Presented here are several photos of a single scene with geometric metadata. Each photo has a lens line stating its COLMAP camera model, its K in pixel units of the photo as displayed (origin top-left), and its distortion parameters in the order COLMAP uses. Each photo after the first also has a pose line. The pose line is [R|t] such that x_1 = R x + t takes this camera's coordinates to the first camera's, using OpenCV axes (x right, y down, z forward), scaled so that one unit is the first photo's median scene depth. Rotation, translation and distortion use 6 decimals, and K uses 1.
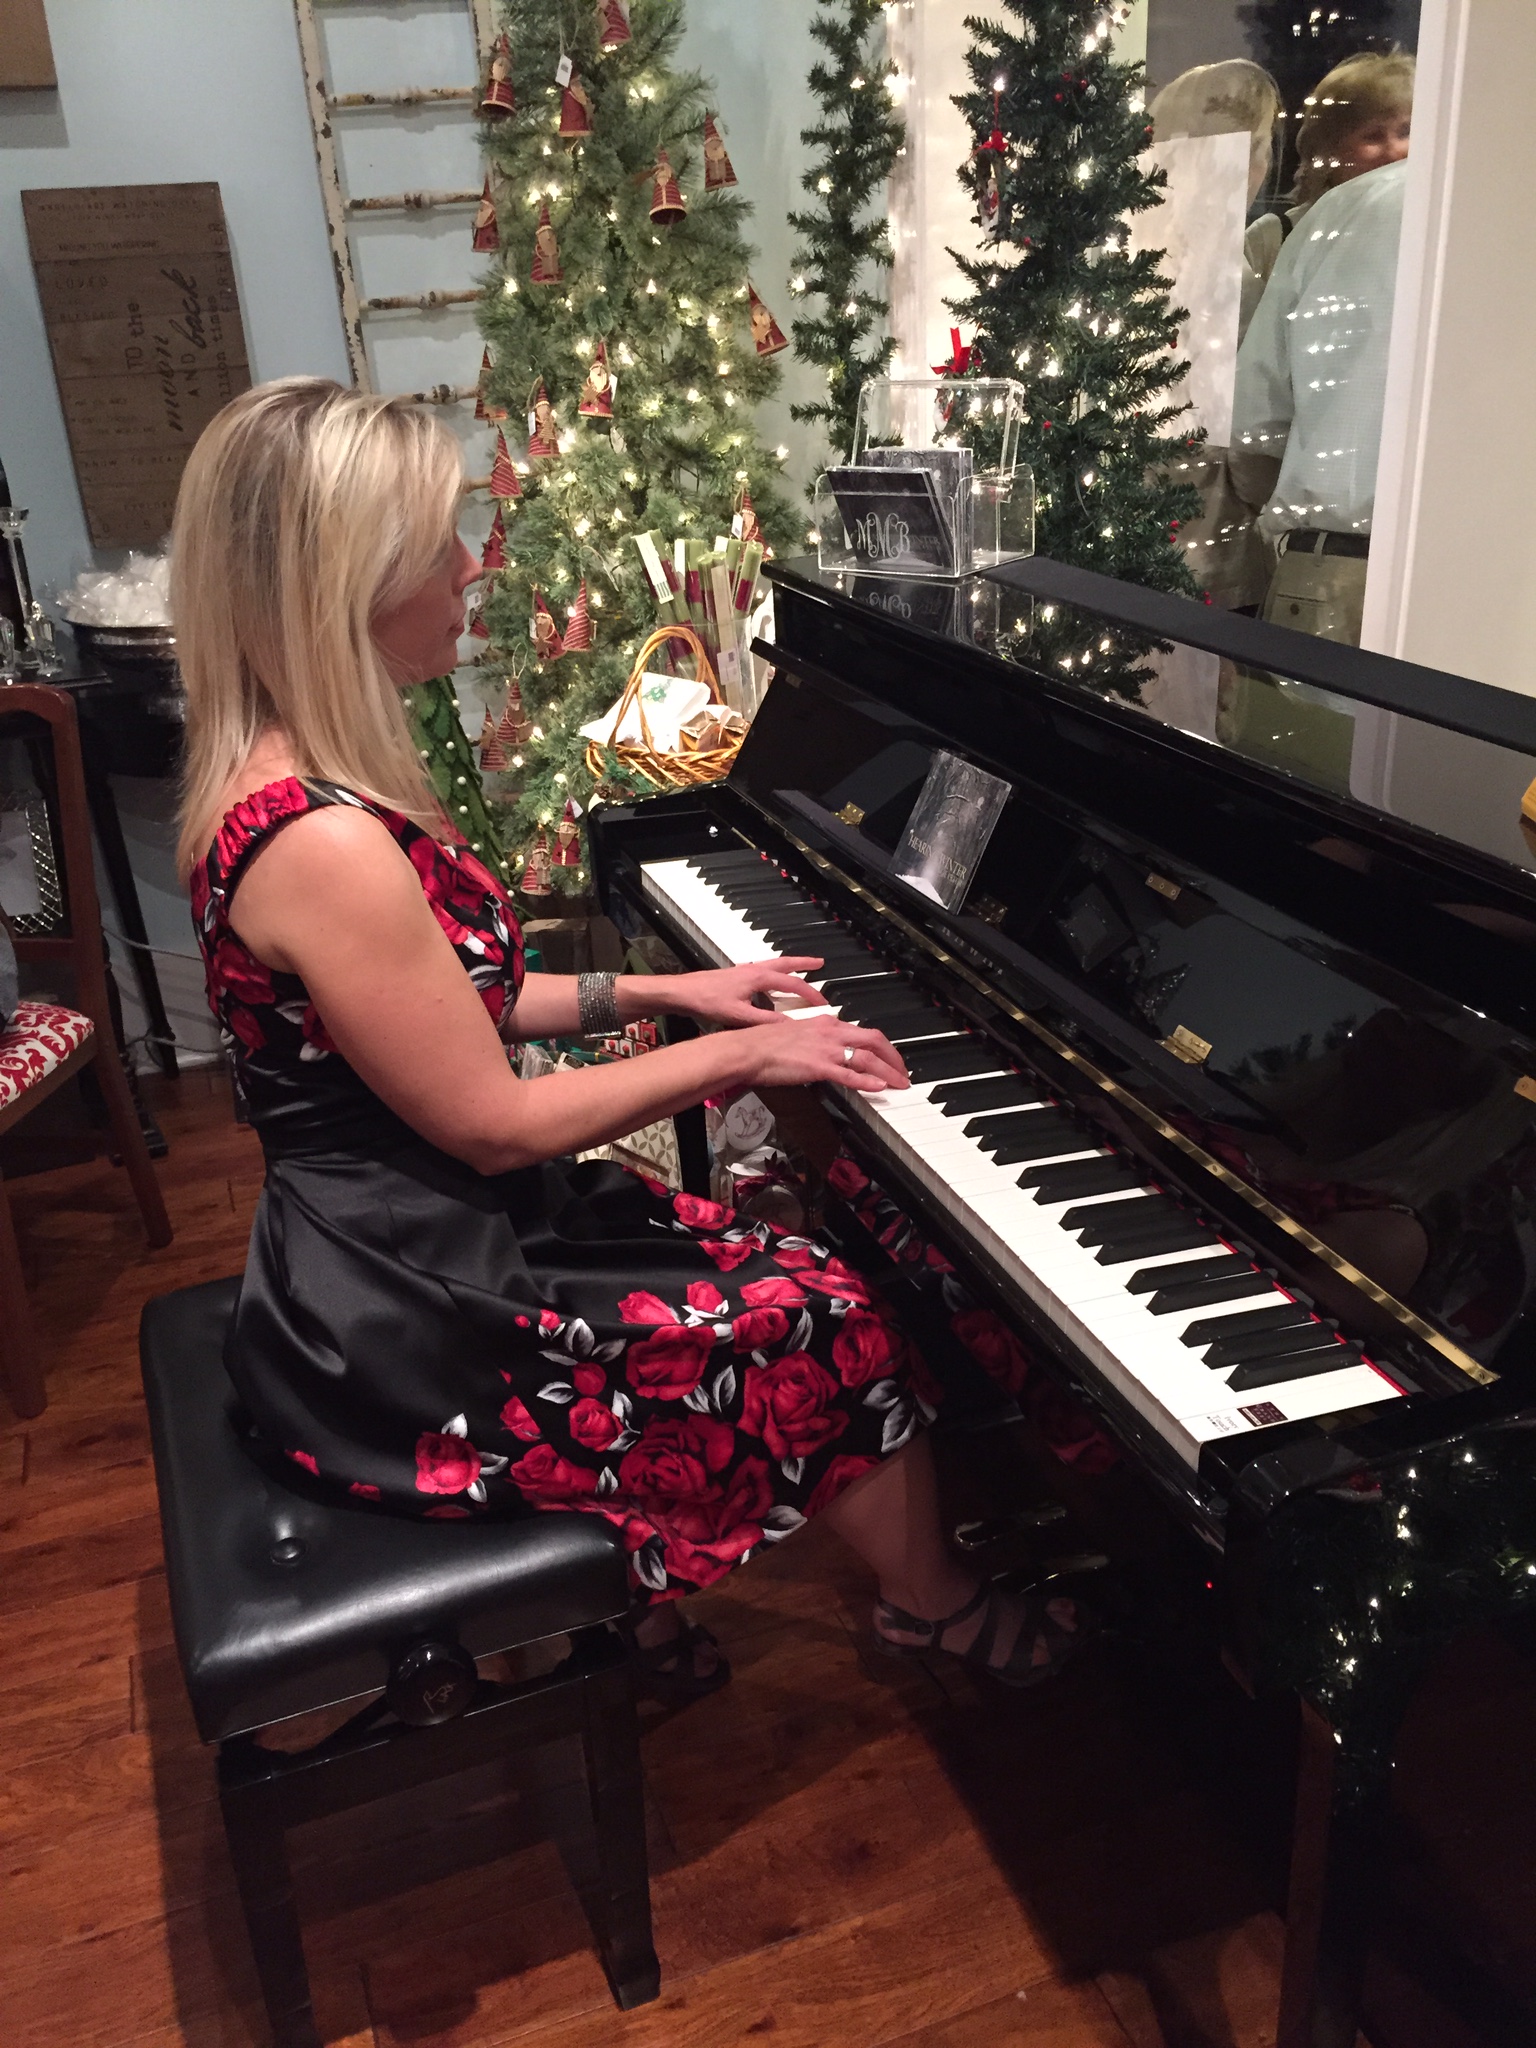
lens RADIAL K [[1778.0, 0, 733.7], [0, 1778.0, 1075.7], [0, 0, 1]] dist [-0.016362, 0.014260]
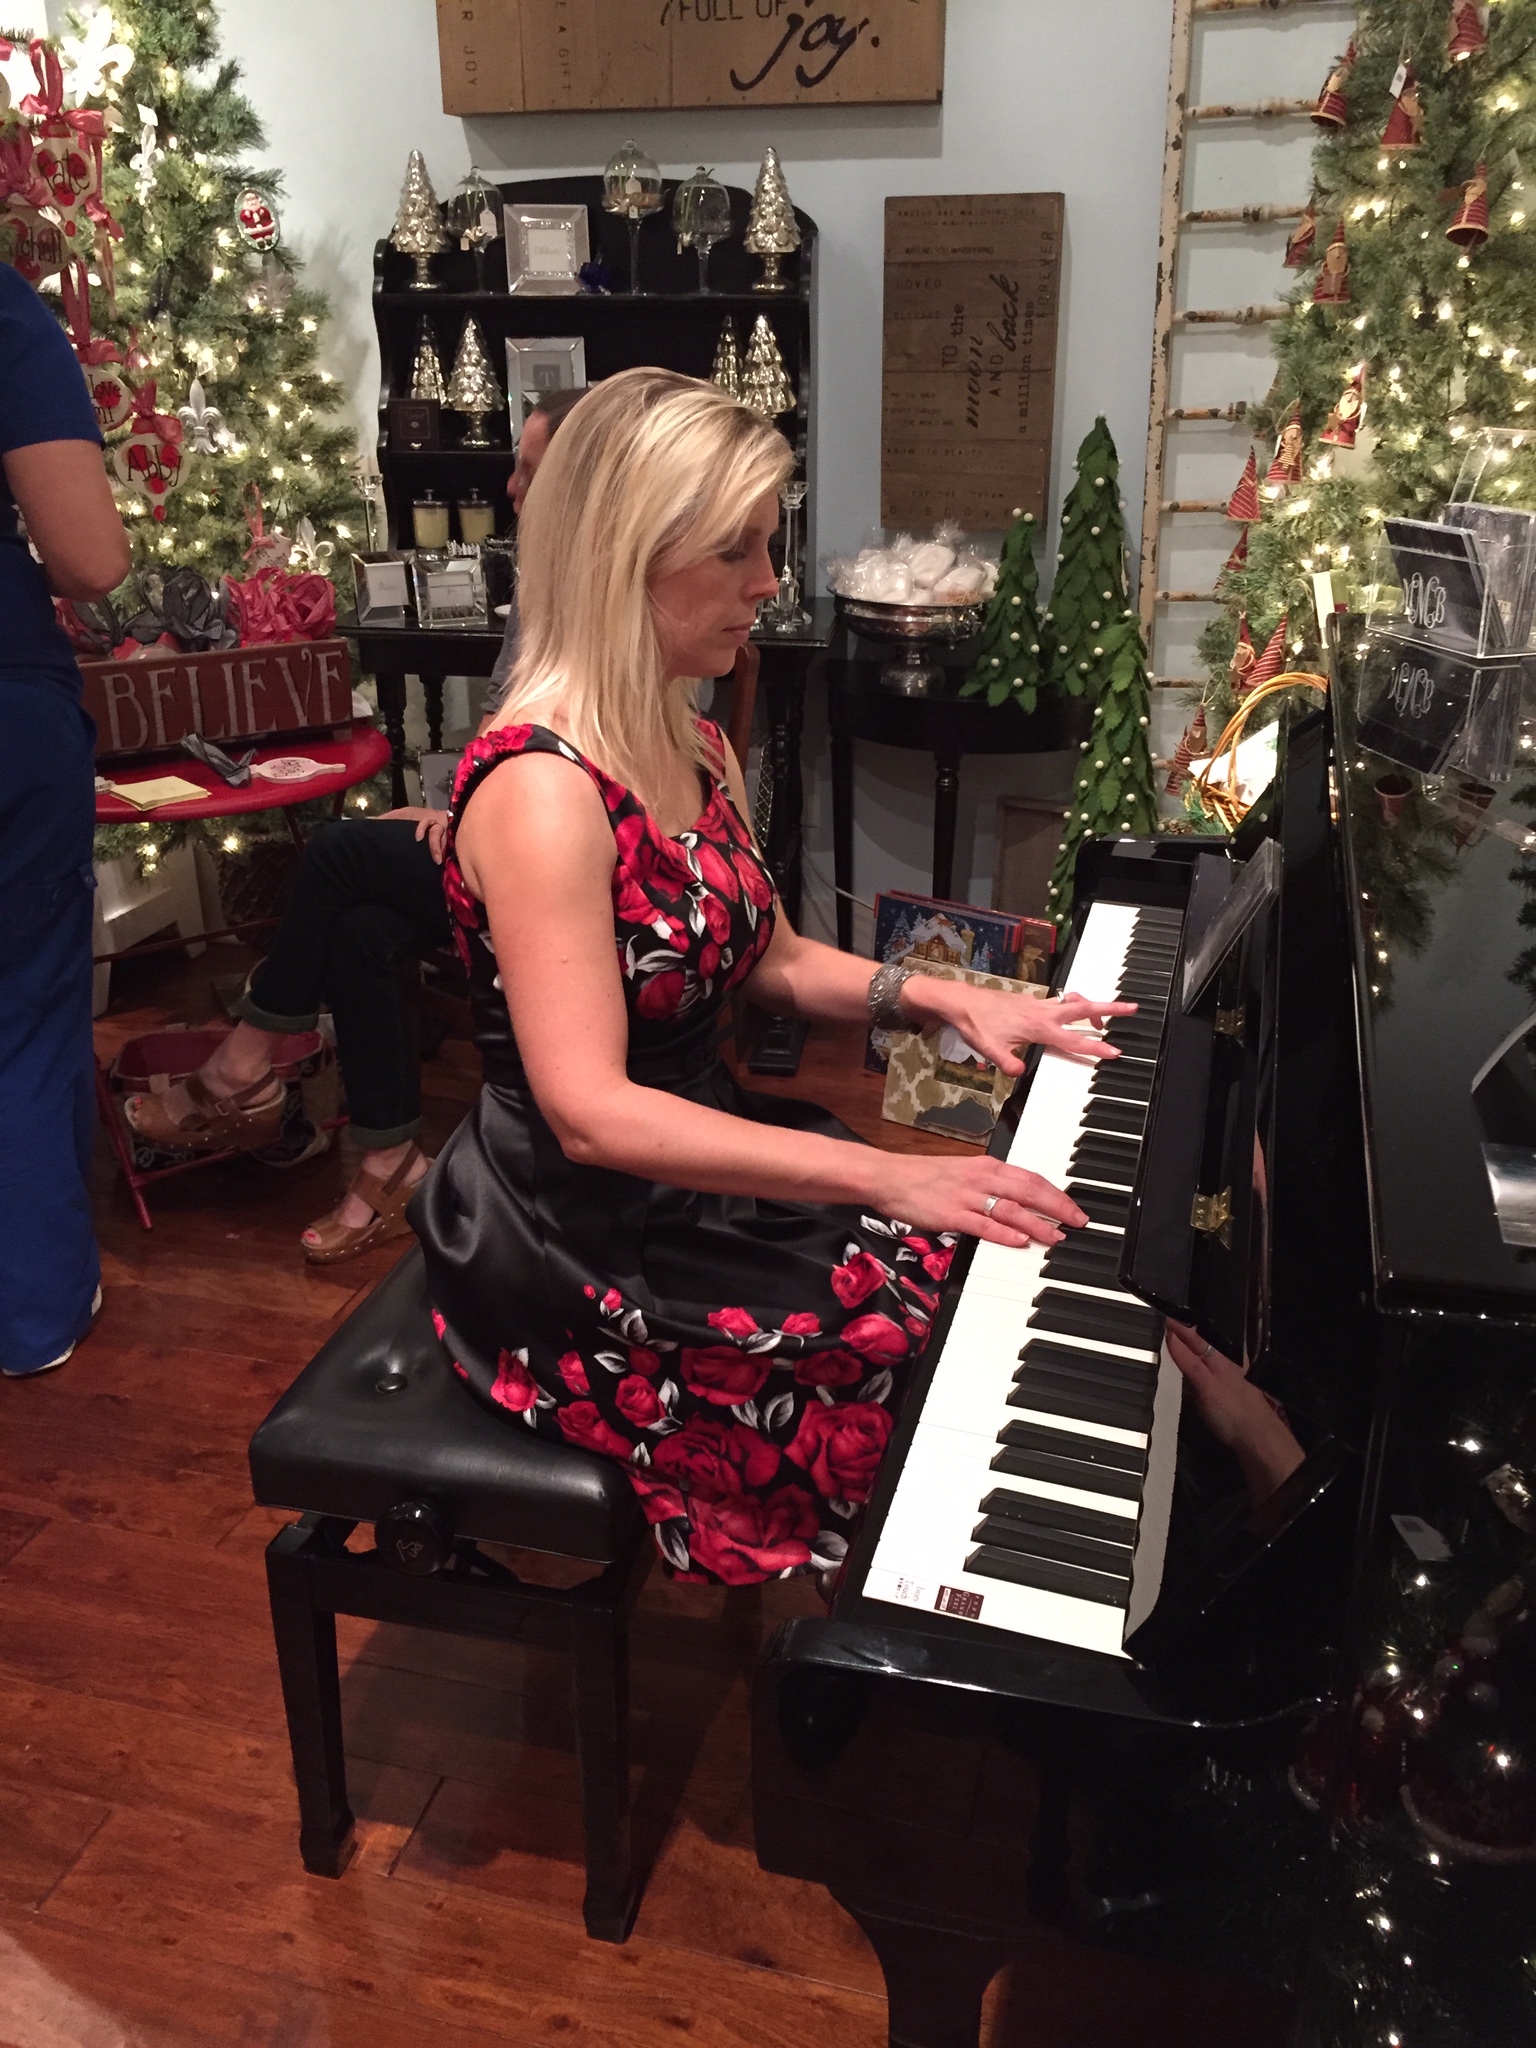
lens RADIAL K [[1739.2, 0, 770.1], [0, 1739.2, 1081.9], [0, 0, 1]] dist [-0.003109, -0.012894]
pose [[0.847924, 0.250558, -0.467168, 0.171881], [-0.246508, 0.966539, 0.070968, -0.030997], [0.469318, 0.054985, 0.881316, 0.052555]]
